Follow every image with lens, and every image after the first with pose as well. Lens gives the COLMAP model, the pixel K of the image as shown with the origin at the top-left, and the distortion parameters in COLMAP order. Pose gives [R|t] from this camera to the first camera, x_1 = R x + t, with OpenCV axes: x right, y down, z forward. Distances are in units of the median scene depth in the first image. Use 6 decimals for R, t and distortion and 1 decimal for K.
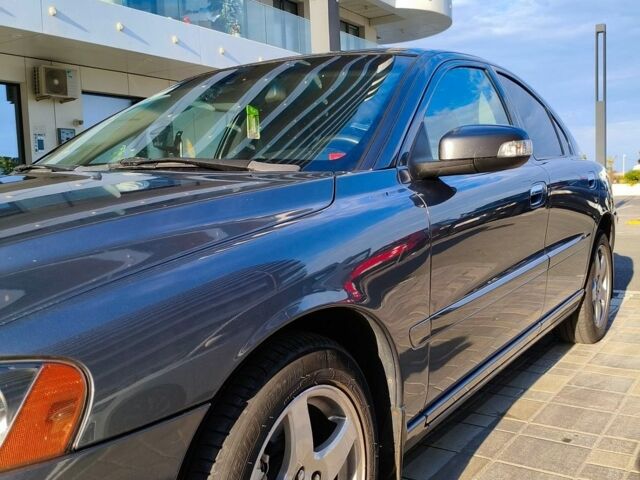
lens RADIAL K [[694.7, 0, 320.0], [0, 694.7, 240.0], [0, 0, 1]] dist [0.210239, -0.505927]
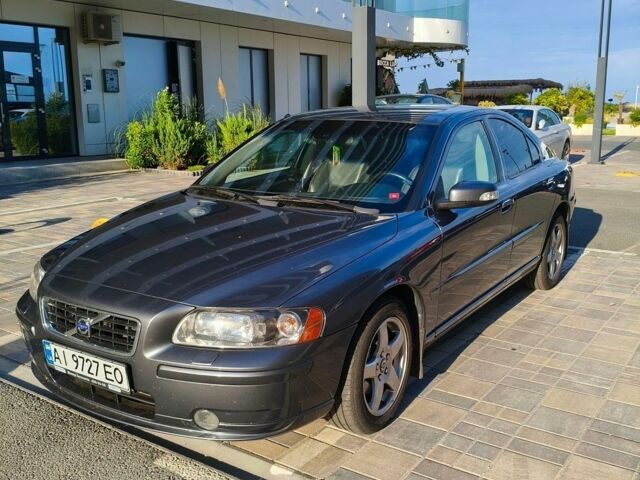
lens RADIAL K [[694.7, 0, 320.0], [0, 694.7, 240.0], [0, 0, 1]] dist [0.210239, -0.505927]
pose [[0.999533, 0.029907, -0.006314, -0.096493], [-0.029033, 0.993523, 0.109857, -0.123024], [0.009559, -0.109622, 0.993927, -0.531791]]
